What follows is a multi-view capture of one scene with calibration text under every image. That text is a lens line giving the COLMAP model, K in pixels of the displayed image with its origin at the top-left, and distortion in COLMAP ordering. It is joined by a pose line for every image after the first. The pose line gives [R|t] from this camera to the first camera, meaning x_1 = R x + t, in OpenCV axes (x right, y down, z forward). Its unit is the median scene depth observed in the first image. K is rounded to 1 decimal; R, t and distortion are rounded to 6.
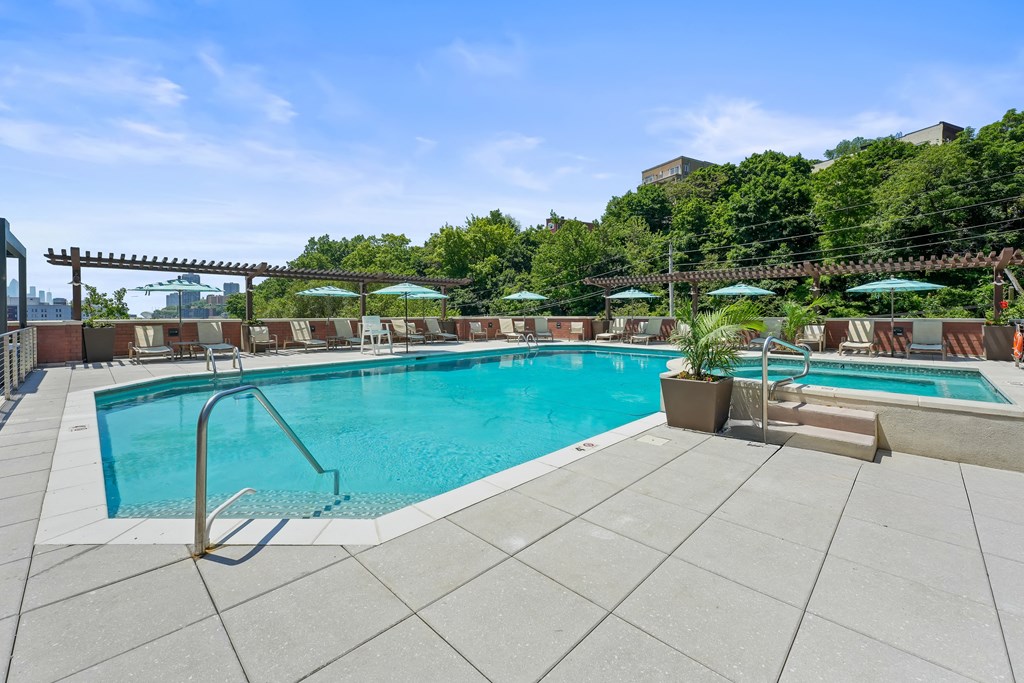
lens RADIAL K [[415.2, 0, 499.1], [0, 415.2, 310.7], [0, 0, 1]] dist [-0.003951, -0.000689]
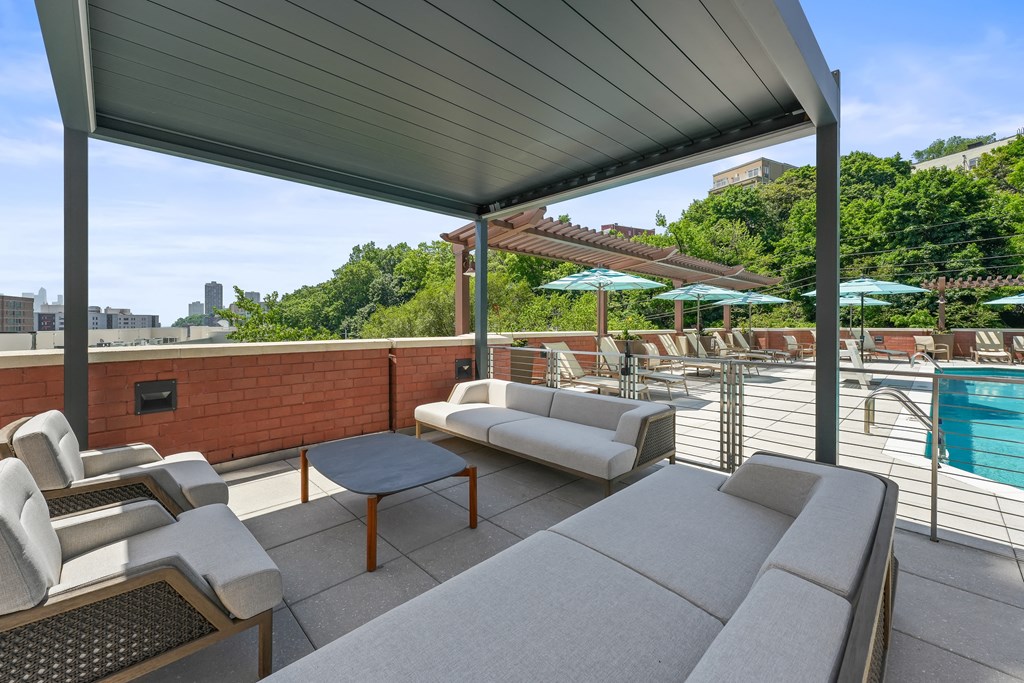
lens RADIAL K [[415.2, 0, 519.4], [0, 415.2, 323.3], [0, 0, 1]] dist [-0.003951, -0.000689]
pose [[0.999948, 0.001889, -0.010004, -0.130881], [-0.001816, 0.999972, 0.007308, 0.000143], [0.010018, -0.007290, 0.999923, 0.057093]]
